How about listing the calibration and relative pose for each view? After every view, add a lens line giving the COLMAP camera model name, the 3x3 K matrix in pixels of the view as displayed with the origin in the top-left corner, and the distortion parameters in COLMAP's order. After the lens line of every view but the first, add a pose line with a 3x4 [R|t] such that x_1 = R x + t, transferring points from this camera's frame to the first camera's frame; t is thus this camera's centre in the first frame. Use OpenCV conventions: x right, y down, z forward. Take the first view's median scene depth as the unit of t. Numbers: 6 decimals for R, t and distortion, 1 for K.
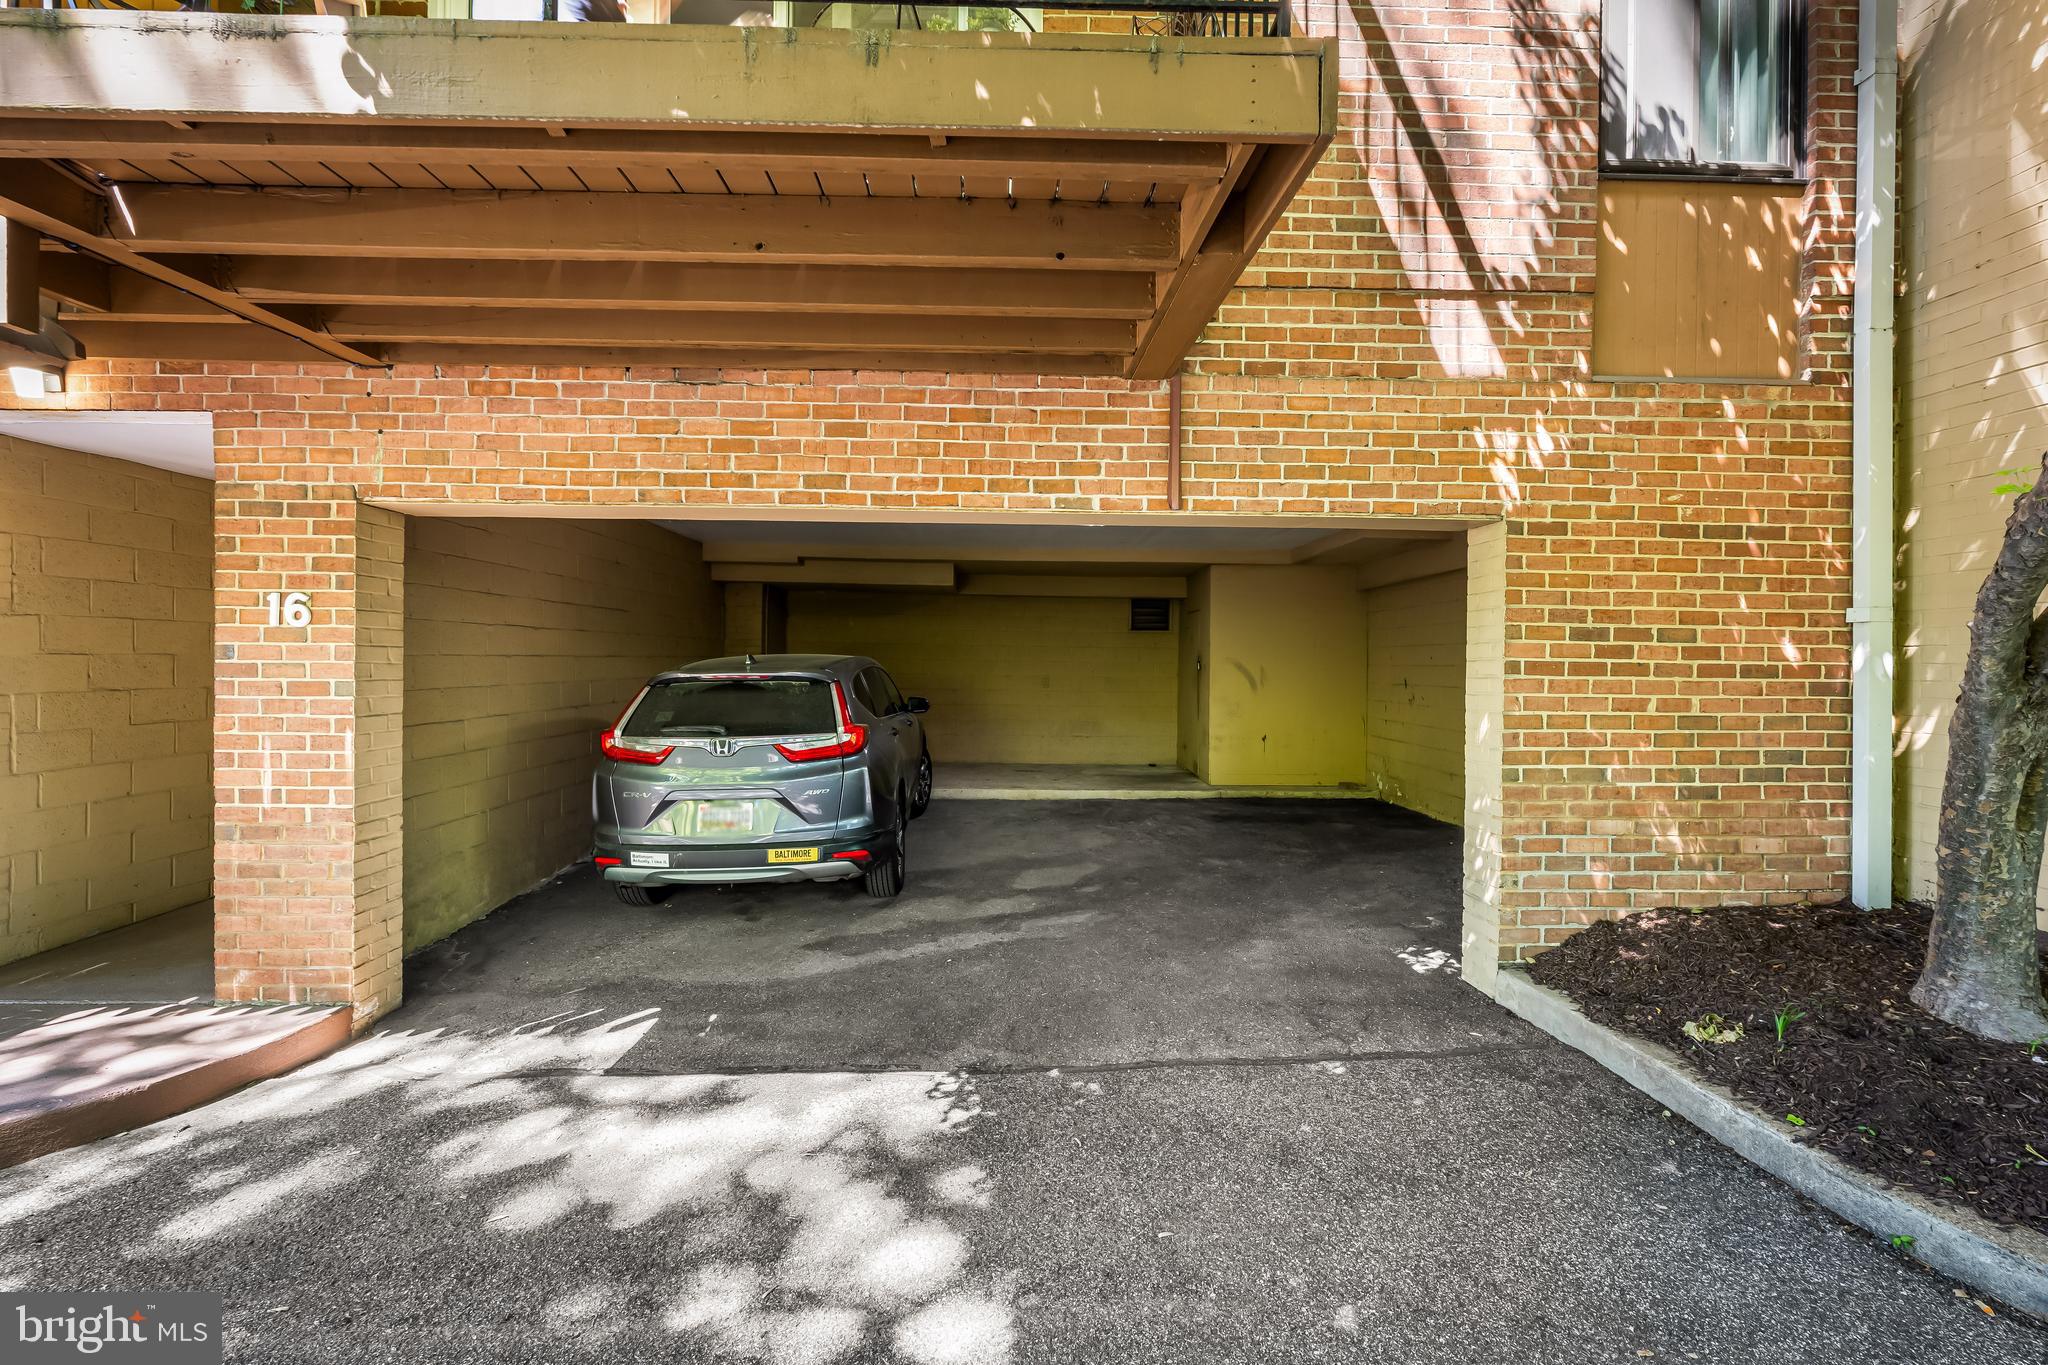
lens RADIAL K [[826.8, 0, 1022.6], [0, 826.8, 661.4], [0, 0, 1]] dist [-0.005290, 0.000026]
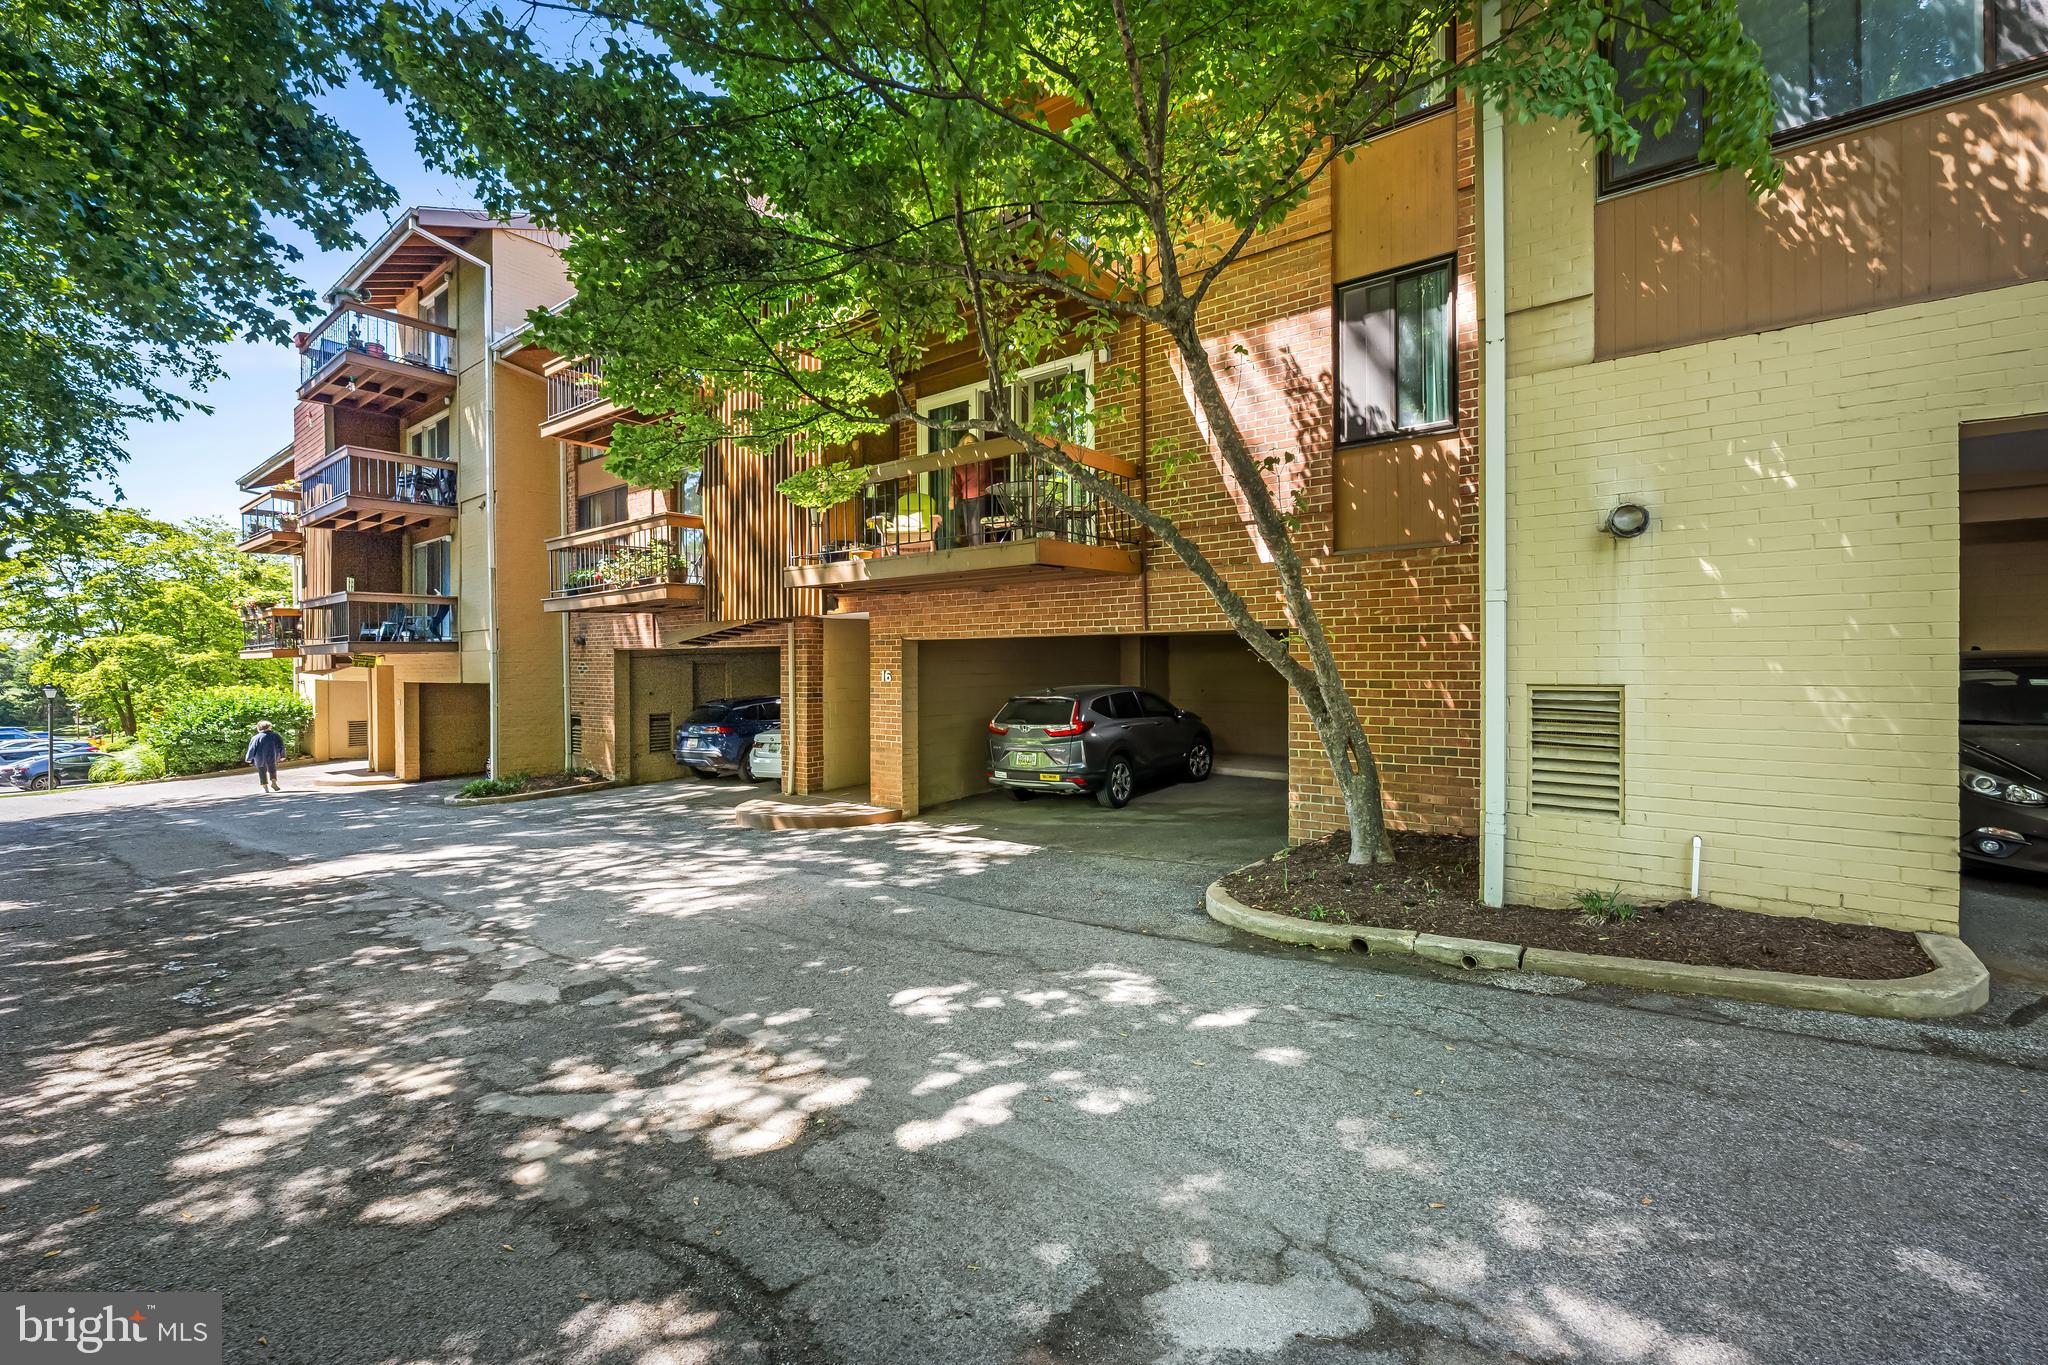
lens RADIAL K [[826.8, 0, 1022.6], [0, 826.8, 661.4], [0, 0, 1]] dist [-0.005290, 0.000026]
pose [[0.776717, -0.017038, -0.629619, 1.357021], [0.012427, 0.999854, -0.011726, -0.072777], [0.629727, 0.001284, 0.776816, -1.003797]]
